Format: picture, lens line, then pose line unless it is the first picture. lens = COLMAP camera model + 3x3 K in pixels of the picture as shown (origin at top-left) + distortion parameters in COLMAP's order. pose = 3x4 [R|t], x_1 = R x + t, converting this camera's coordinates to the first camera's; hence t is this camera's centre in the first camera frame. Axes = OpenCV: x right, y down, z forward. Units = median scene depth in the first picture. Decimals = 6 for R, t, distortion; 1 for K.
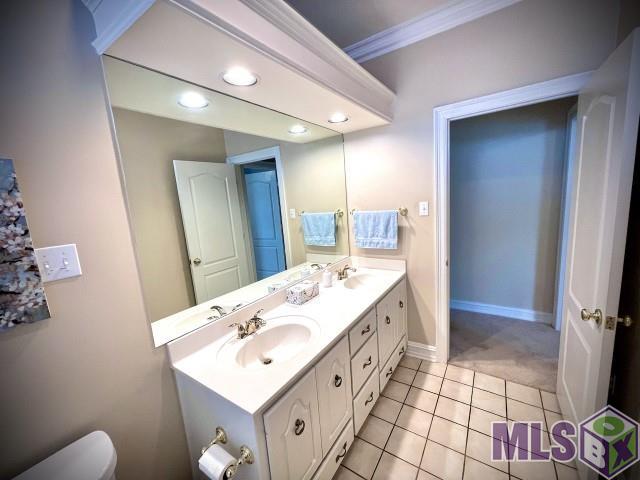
lens RADIAL K [[257.5, 0, 319.8], [0, 257.5, 243.5], [0, 0, 1]] dist [-0.000606, -0.000032]
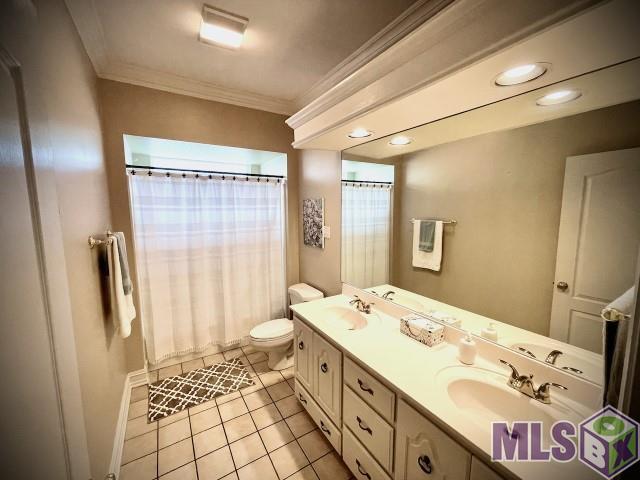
lens RADIAL K [[261.7, 0, 320.0], [0, 261.7, 240.0], [0, 0, 1]] dist [-0.000141, 0.000114]
pose [[-0.404675, 0.187318, -0.895070, 0.917200], [-0.121965, 0.958995, 0.255838, -0.320072], [0.906290, 0.212699, -0.365236, 1.095734]]
